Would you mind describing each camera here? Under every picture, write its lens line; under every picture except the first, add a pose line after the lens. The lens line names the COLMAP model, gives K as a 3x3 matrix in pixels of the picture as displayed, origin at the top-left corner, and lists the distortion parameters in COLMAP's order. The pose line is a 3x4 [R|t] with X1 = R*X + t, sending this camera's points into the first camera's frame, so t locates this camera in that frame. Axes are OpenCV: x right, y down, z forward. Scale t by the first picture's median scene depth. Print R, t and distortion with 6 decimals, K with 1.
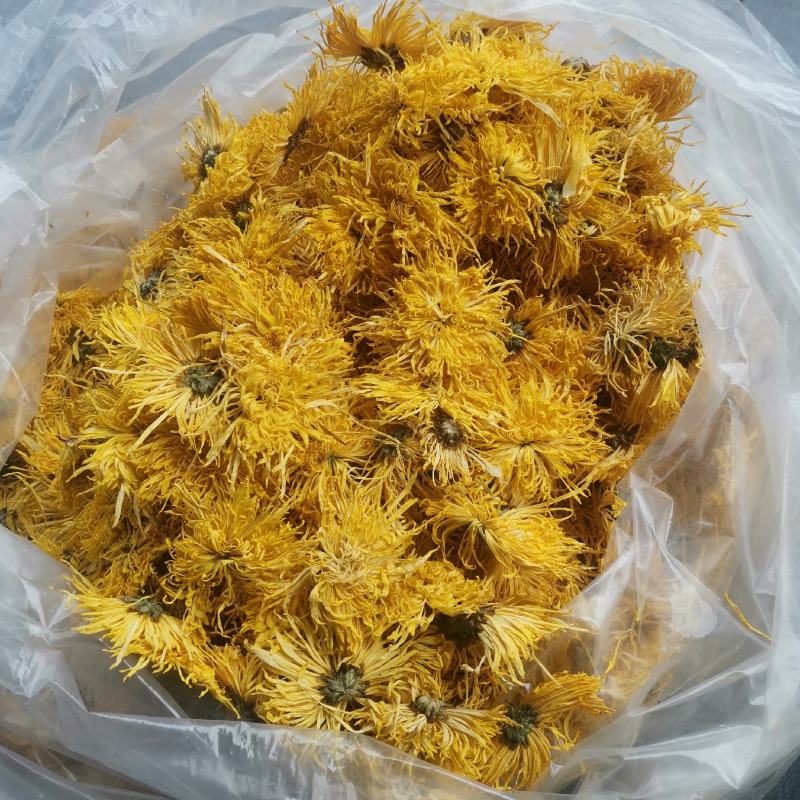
lens RADIAL K [[818.0, 0, 400.0], [0, 818.0, 400.0], [0, 0, 1]] dist [0.087455, -0.164515]
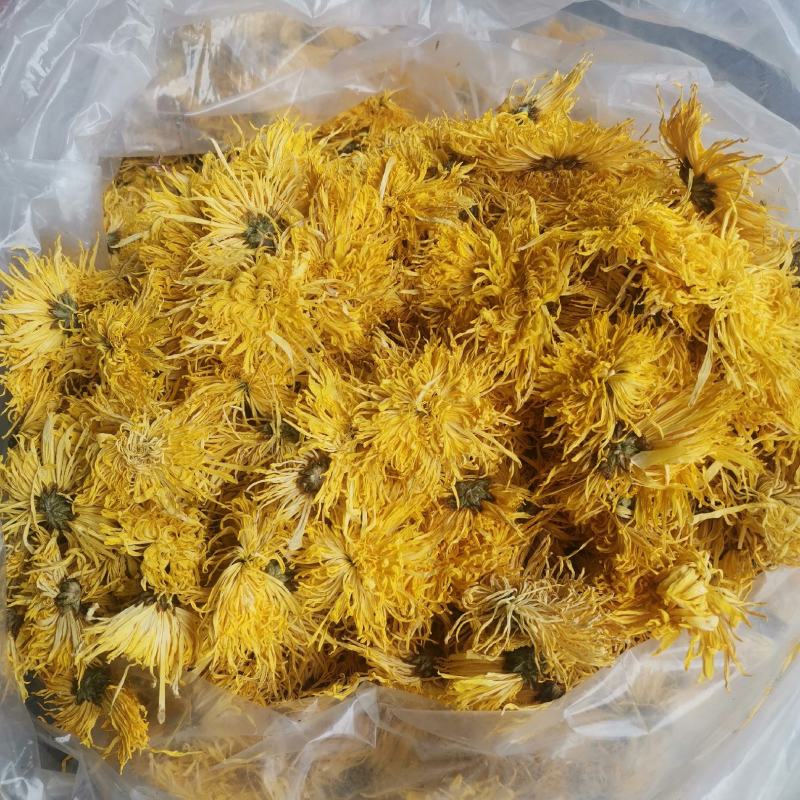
lens RADIAL K [[818.0, 0, 400.0], [0, 818.0, 400.0], [0, 0, 1]] dist [0.087455, -0.164515]
pose [[0.457372, 0.841858, -0.286508, 0.291528], [-0.806305, 0.528475, 0.265681, -0.324238], [0.375078, 0.109497, 0.920504, 0.191021]]
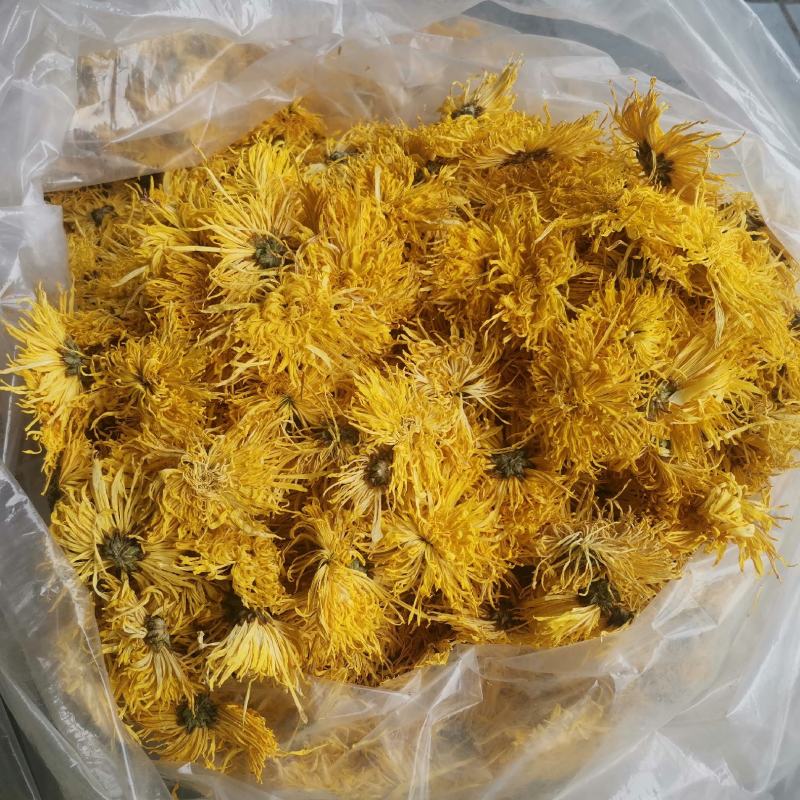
lens RADIAL K [[818.0, 0, 400.0], [0, 818.0, 400.0], [0, 0, 1]] dist [0.087455, -0.164515]
pose [[0.641678, 0.752745, -0.147055, 0.154053], [-0.746781, 0.656899, 0.103932, -0.136548], [0.174835, 0.043126, 0.983653, 0.037598]]
